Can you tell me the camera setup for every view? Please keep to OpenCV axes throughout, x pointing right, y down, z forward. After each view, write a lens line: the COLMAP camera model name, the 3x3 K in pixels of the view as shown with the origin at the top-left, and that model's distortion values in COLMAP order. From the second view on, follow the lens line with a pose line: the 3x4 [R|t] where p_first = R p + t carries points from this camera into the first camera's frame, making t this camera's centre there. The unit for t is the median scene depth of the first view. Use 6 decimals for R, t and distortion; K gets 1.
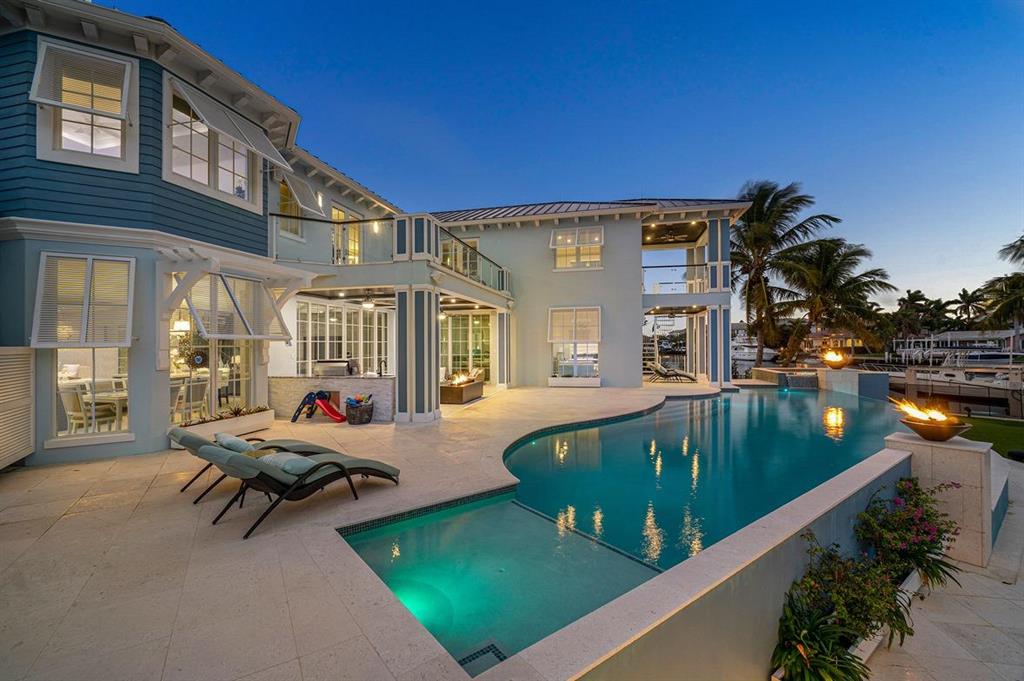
lens RADIAL K [[453.1, 0, 478.6], [0, 453.1, 340.8], [0, 0, 1]] dist [0.000377, 0.000016]
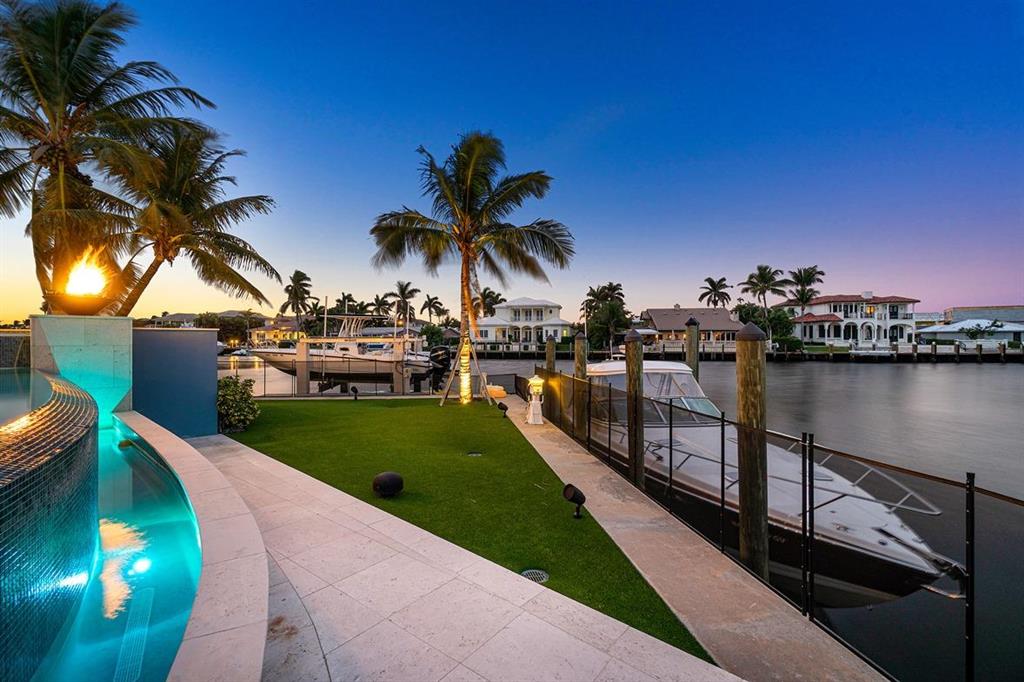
lens RADIAL K [[416.2, 0, 512.0], [0, 416.2, 341.0], [0, 0, 1]] dist [-0.001279, -0.000079]
pose [[0.435230, 0.012831, 0.900228, 0.416990], [-0.005932, 0.999918, -0.011384, 0.056180], [-0.900300, -0.000386, 0.435270, 0.340700]]
